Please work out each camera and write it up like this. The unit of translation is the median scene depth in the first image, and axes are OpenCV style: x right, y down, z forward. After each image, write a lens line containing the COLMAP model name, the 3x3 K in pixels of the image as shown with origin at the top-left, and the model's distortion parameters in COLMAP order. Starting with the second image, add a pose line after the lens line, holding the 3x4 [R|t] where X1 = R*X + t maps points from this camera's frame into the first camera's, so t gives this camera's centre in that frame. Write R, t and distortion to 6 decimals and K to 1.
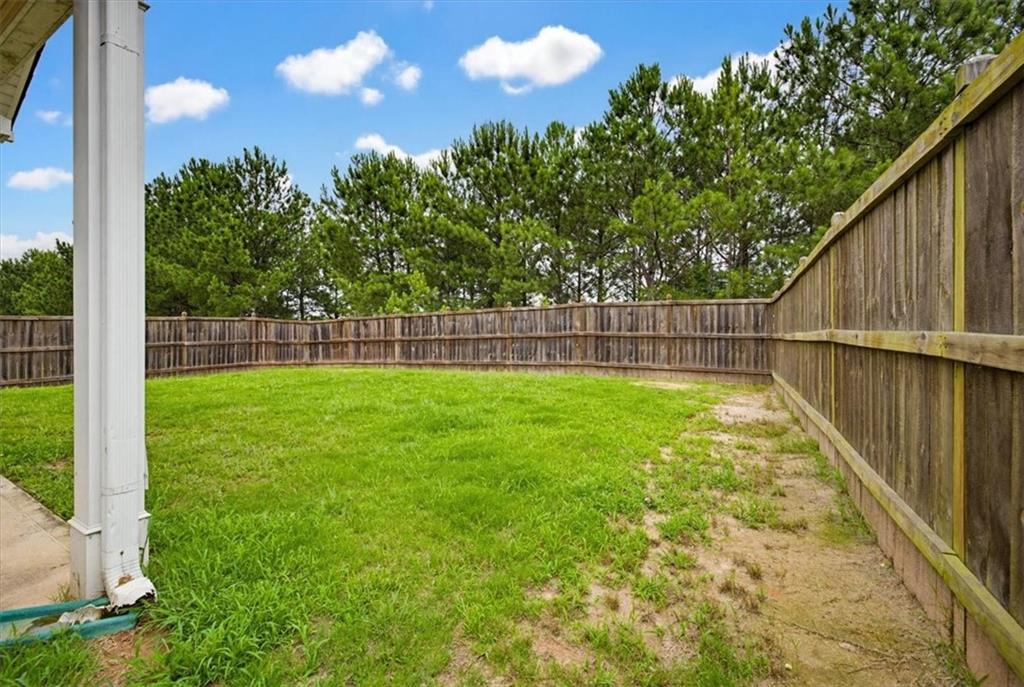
lens RADIAL K [[443.0, 0, 513.1], [0, 443.0, 335.0], [0, 0, 1]] dist [-0.000239, 0.000021]
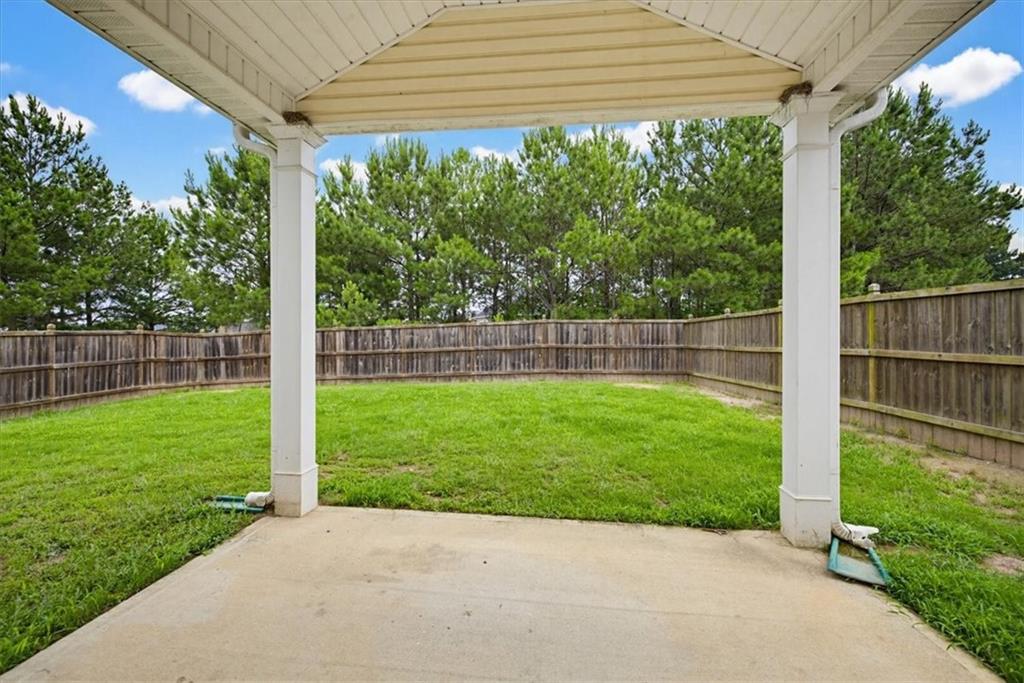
lens RADIAL K [[443.0, 0, 513.1], [0, 443.0, 333.0], [0, 0, 1]] dist [-0.000239, 0.000021]
pose [[0.902166, -0.003553, 0.431374, -0.366989], [0.010544, 0.999849, -0.013815, -0.018842], [-0.431260, 0.017012, 0.902067, -0.022962]]
